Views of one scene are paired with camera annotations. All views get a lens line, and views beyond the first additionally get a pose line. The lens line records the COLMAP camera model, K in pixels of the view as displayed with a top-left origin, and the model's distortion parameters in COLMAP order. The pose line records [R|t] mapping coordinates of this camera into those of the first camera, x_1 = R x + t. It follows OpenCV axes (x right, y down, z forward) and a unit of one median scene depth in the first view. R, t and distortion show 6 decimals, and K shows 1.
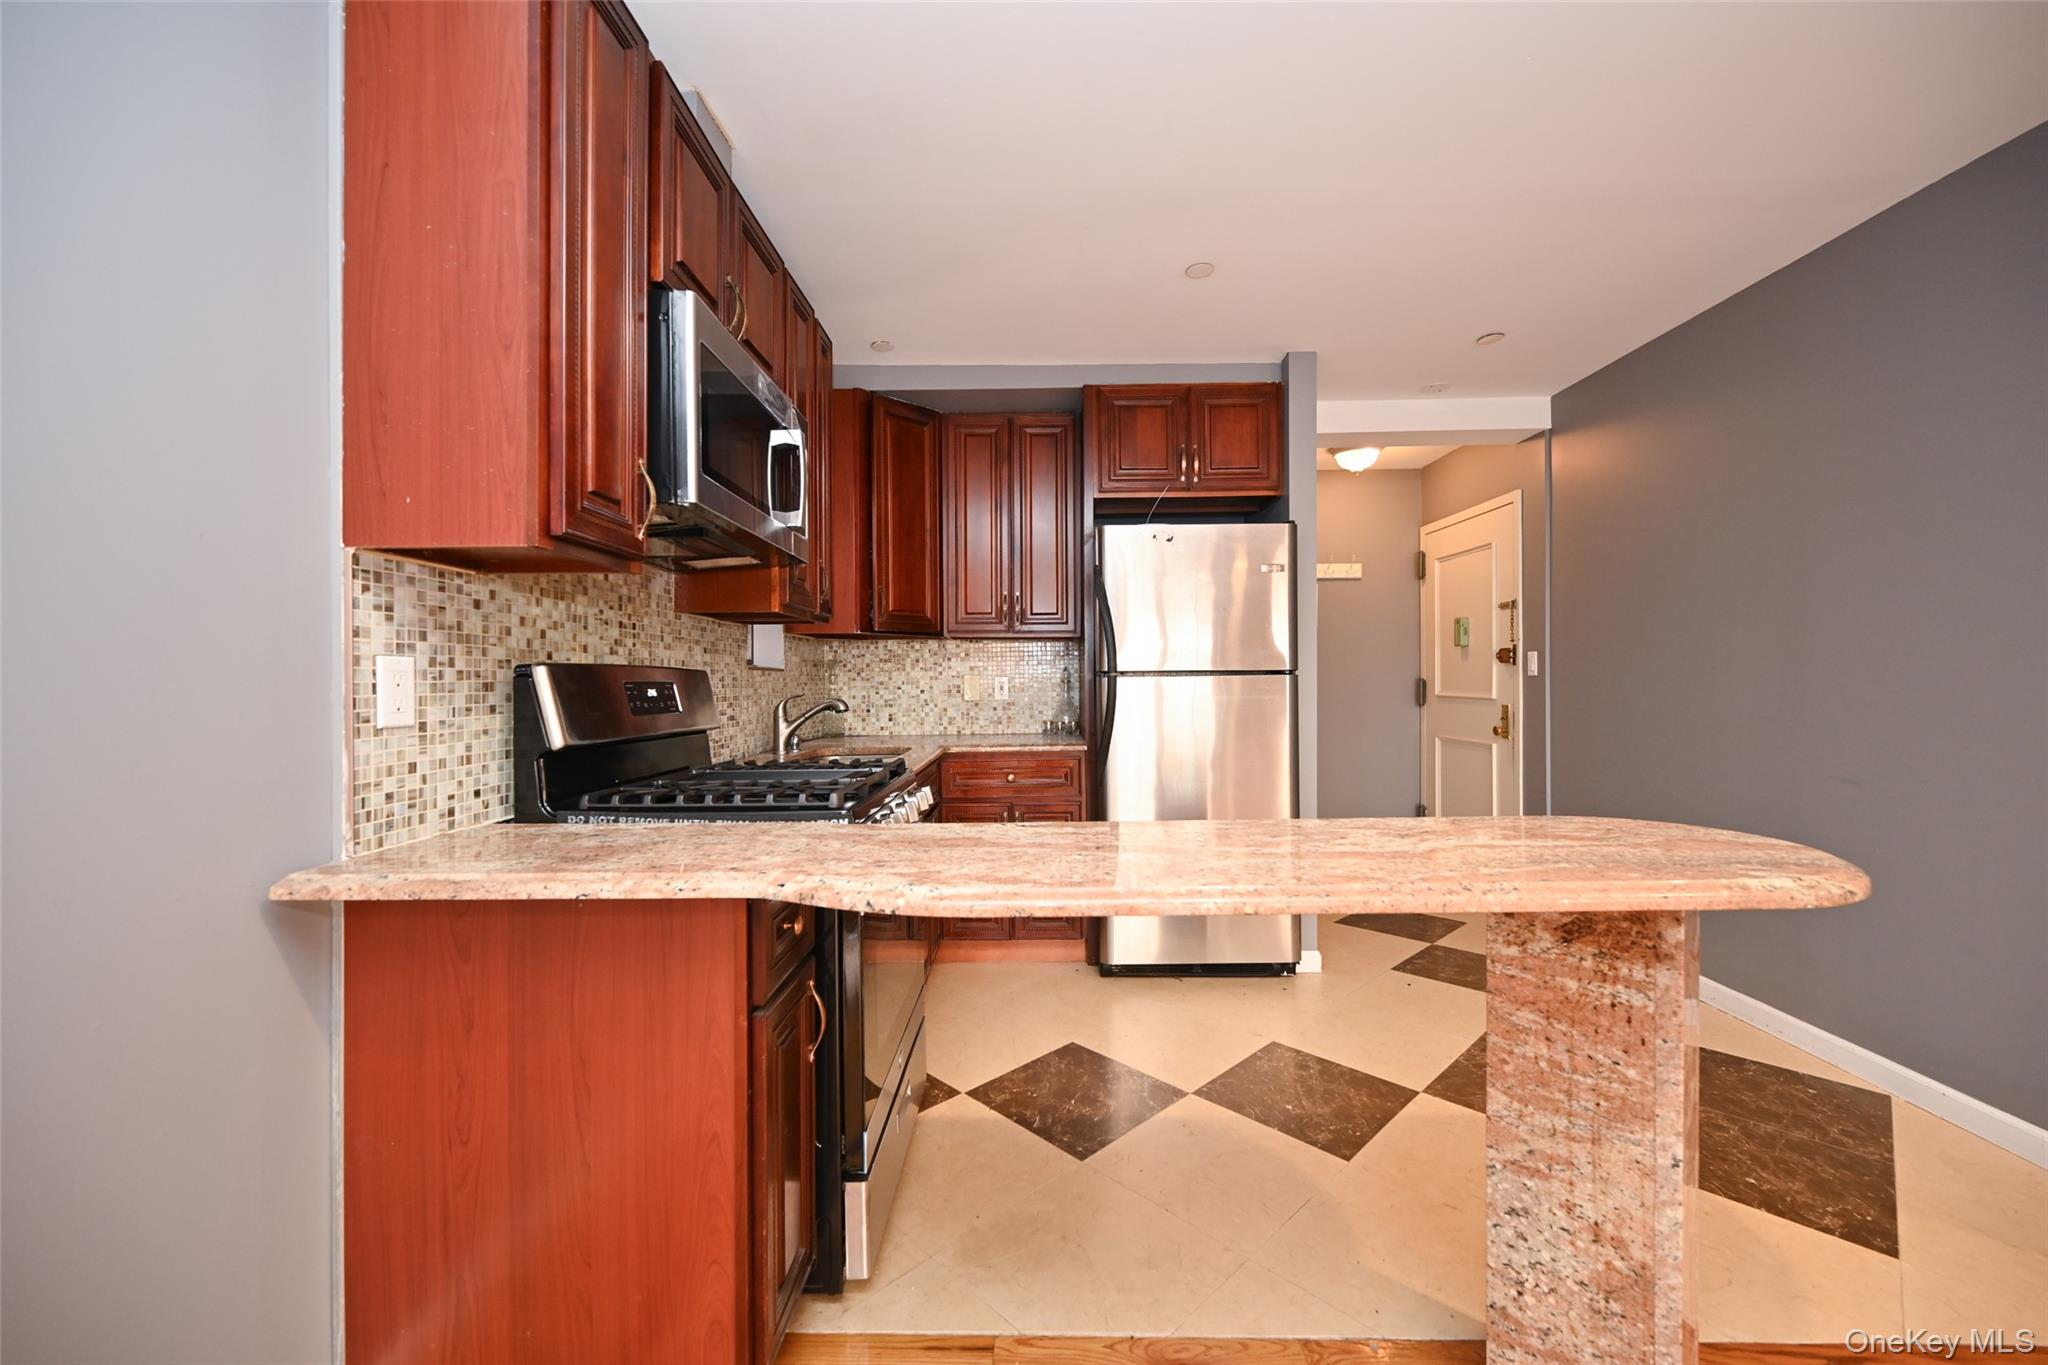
lens RADIAL K [[806.8, 0, 1025.6], [0, 806.8, 681.6], [0, 0, 1]] dist [-0.001167, 0.000212]
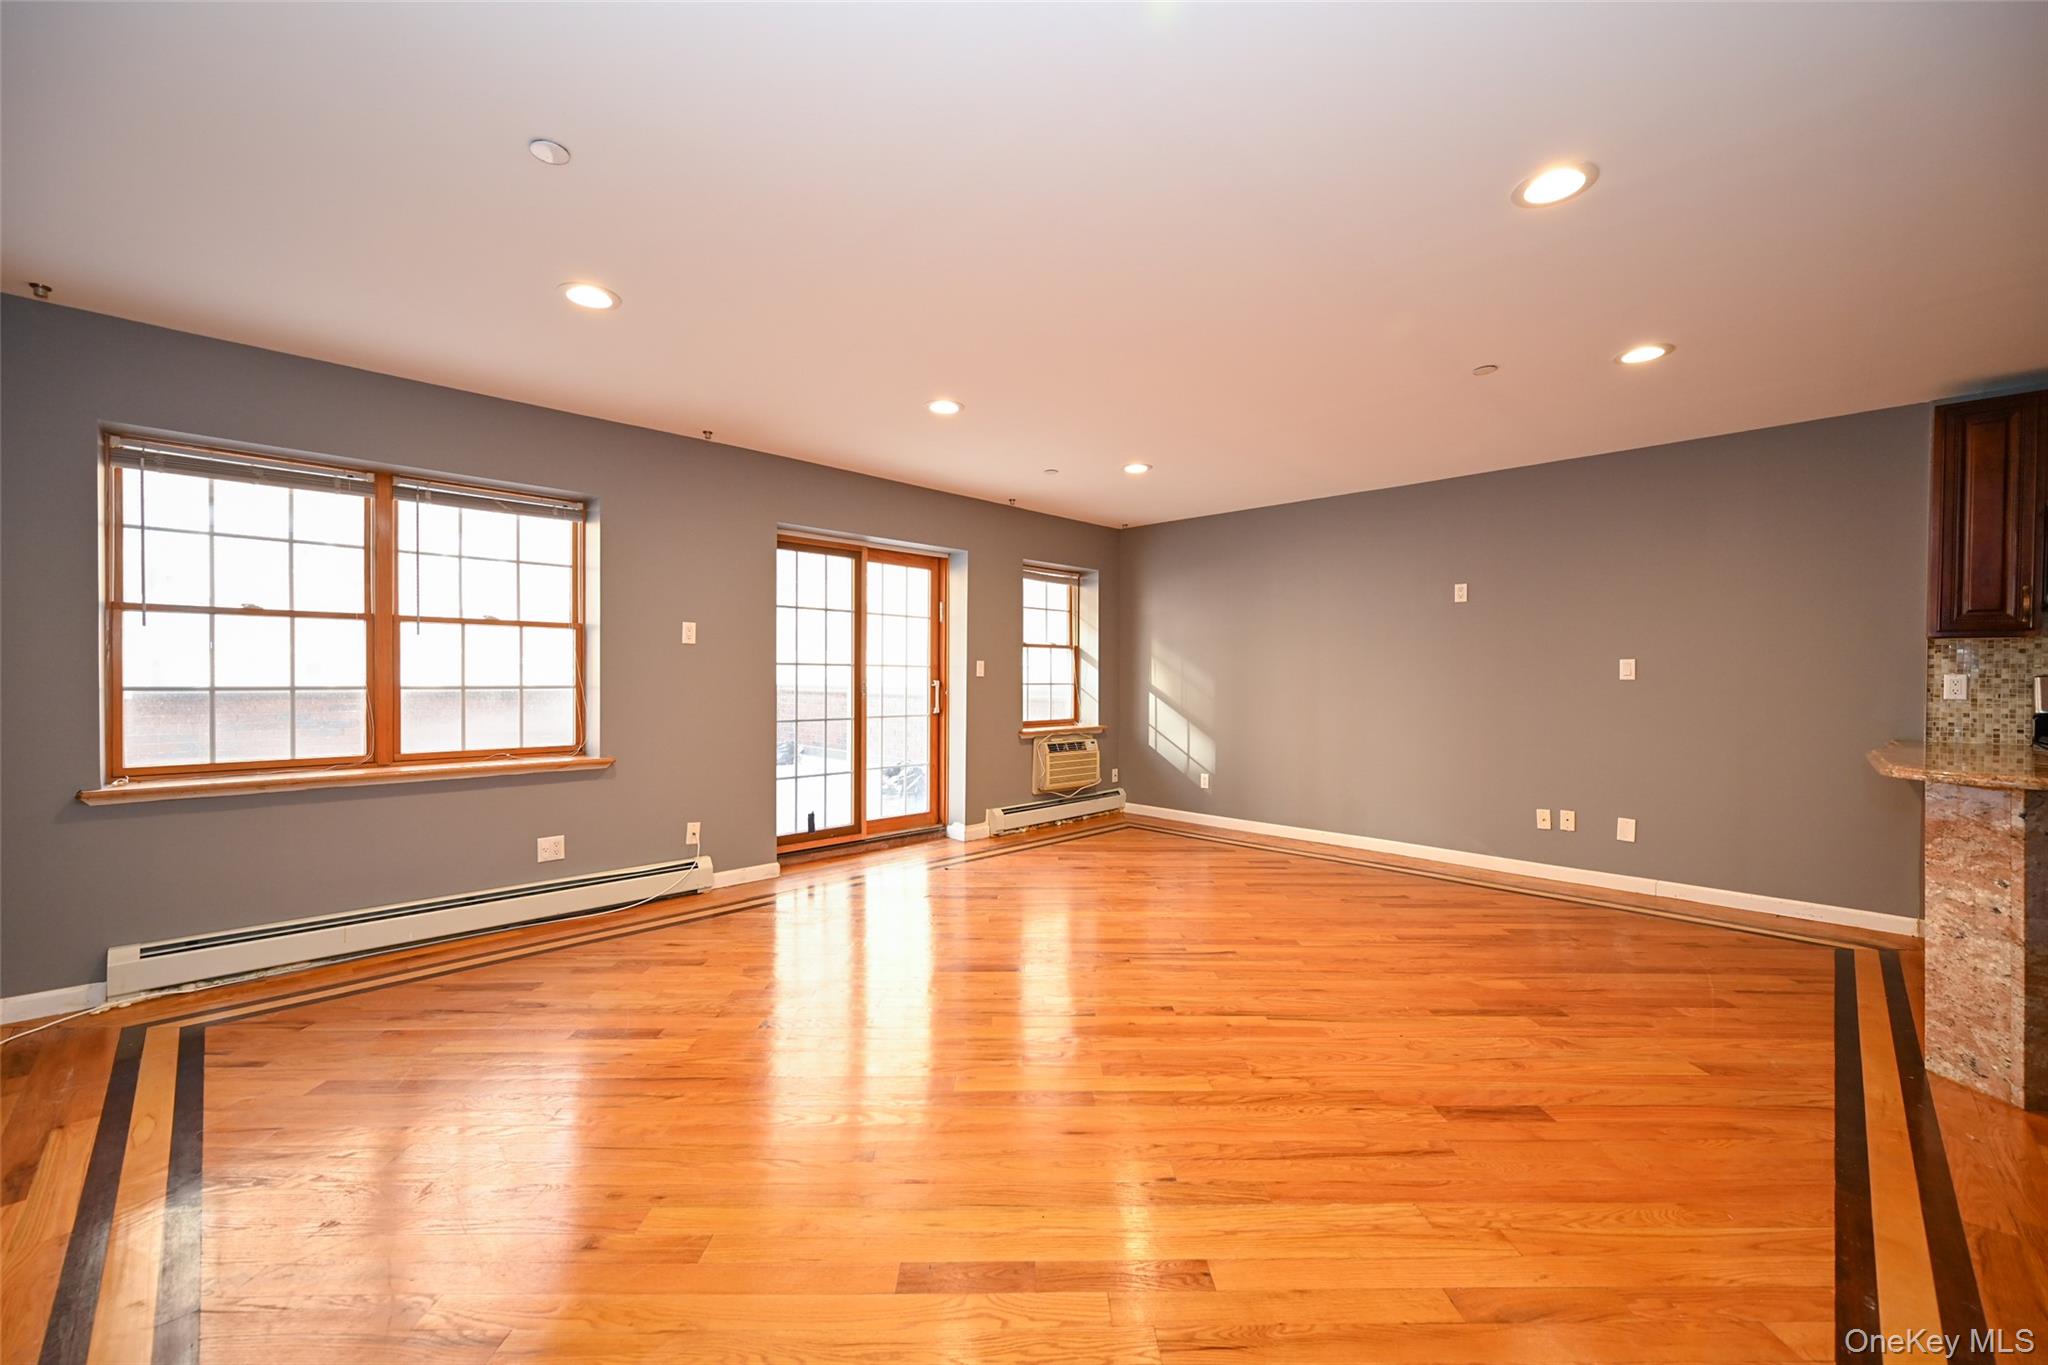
lens RADIAL K [[806.8, 0, 1025.1], [0, 806.8, 685.7], [0, 0, 1]] dist [-0.001167, 0.000212]
pose [[-0.690935, 0.007548, -0.722878, 1.402904], [-0.005909, 0.999853, 0.016088, -0.007012], [0.722893, 0.015387, -0.690788, 0.242960]]
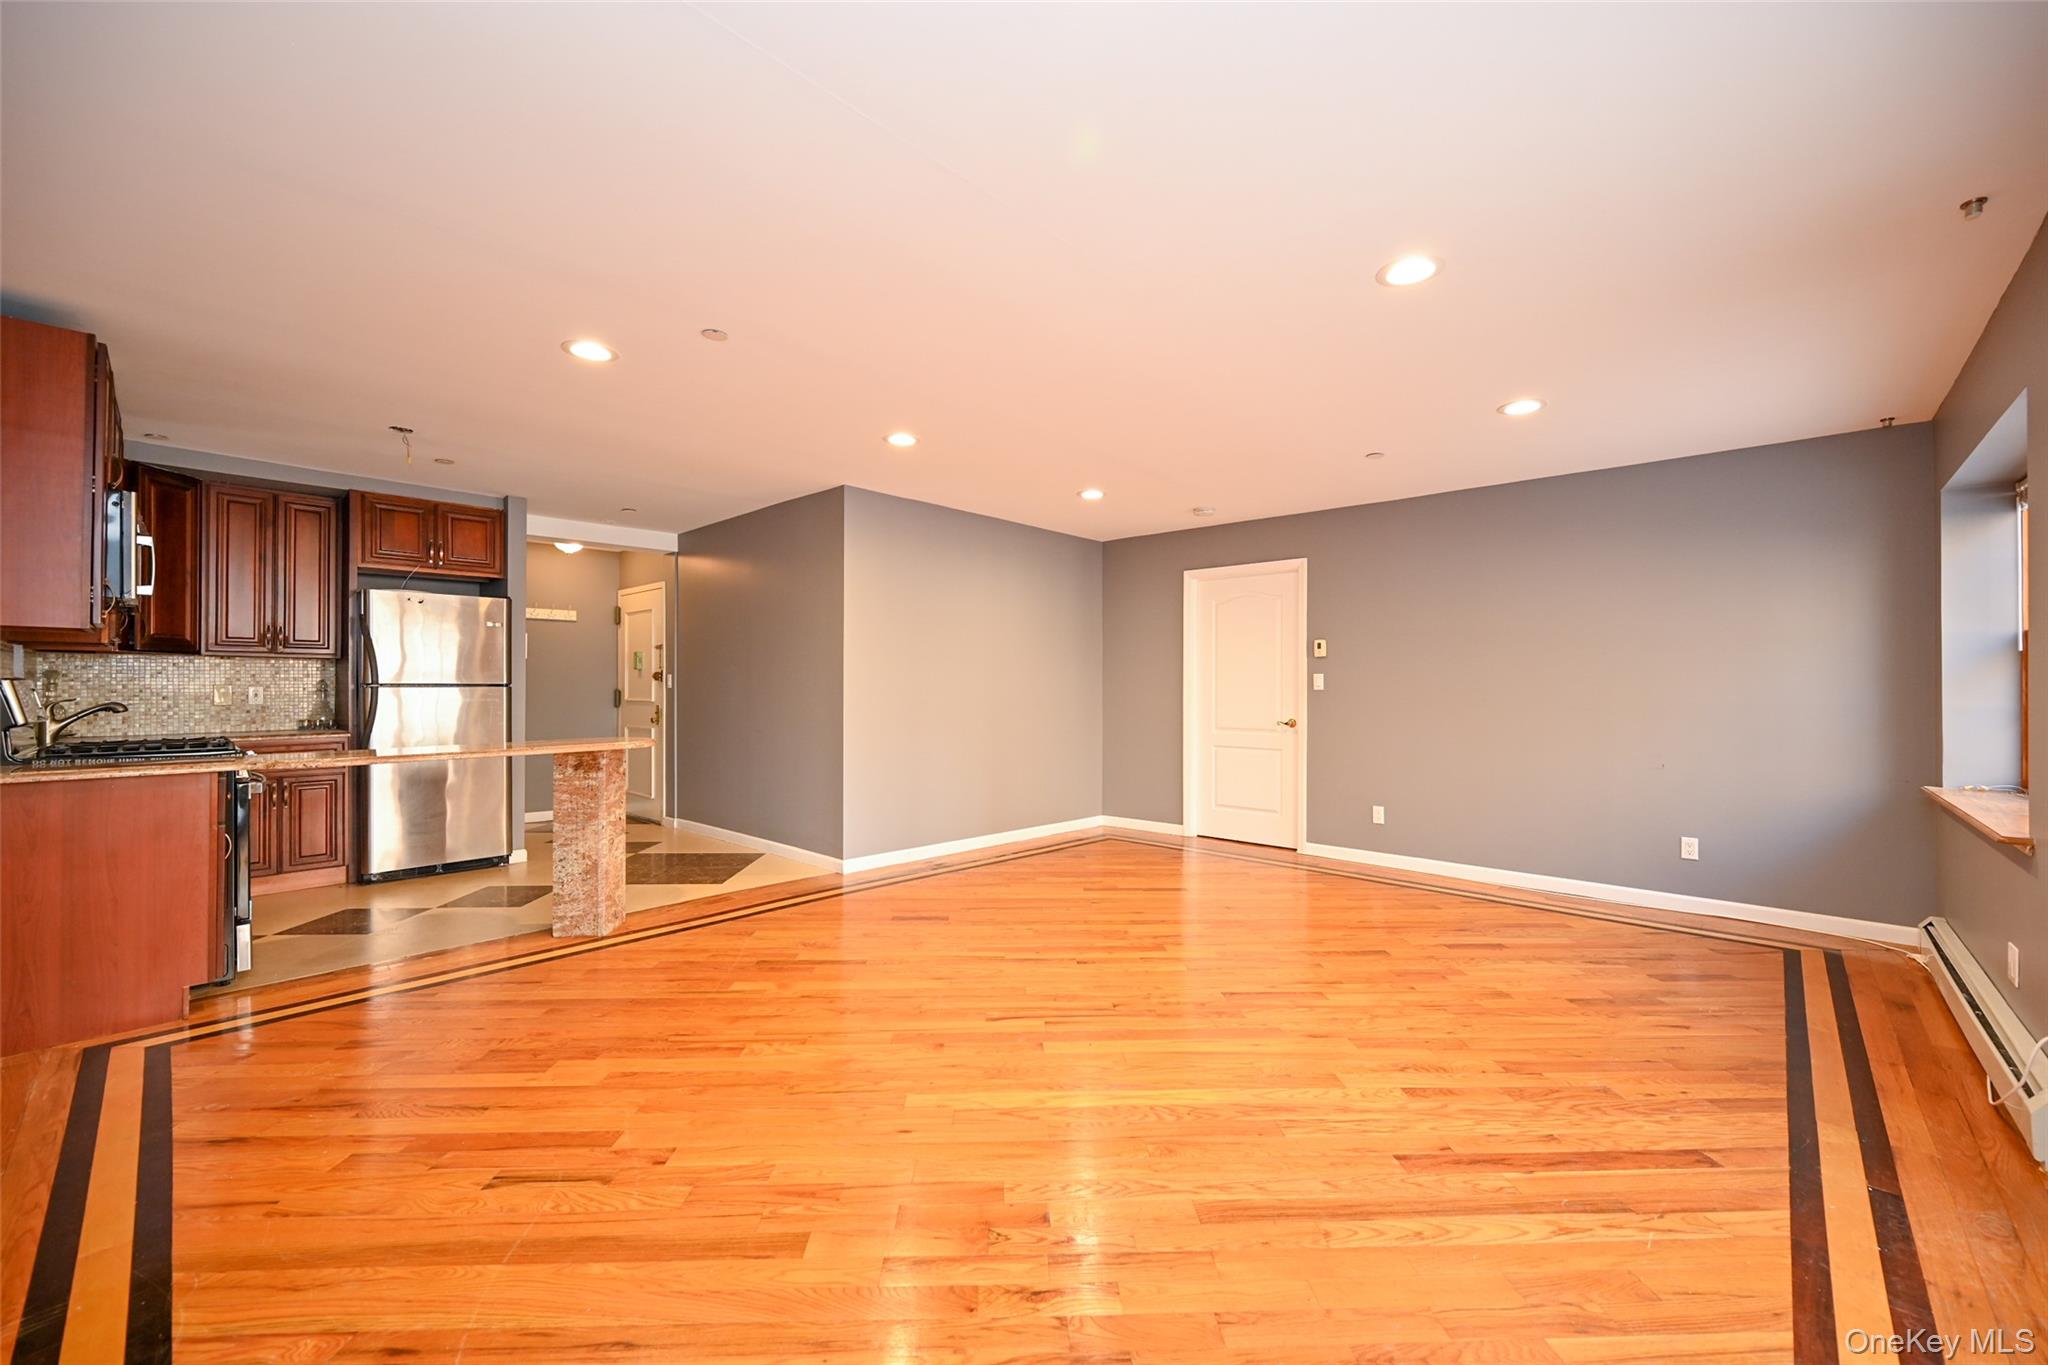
lens RADIAL K [[806.8, 0, 1027.1], [0, 806.8, 683.7], [0, 0, 1]] dist [-0.001167, 0.000212]
pose [[0.668851, 0.010683, 0.743320, -0.194587], [-0.002739, 0.999925, -0.011906, 0.002232], [-0.743392, 0.005927, 0.668830, -0.918386]]
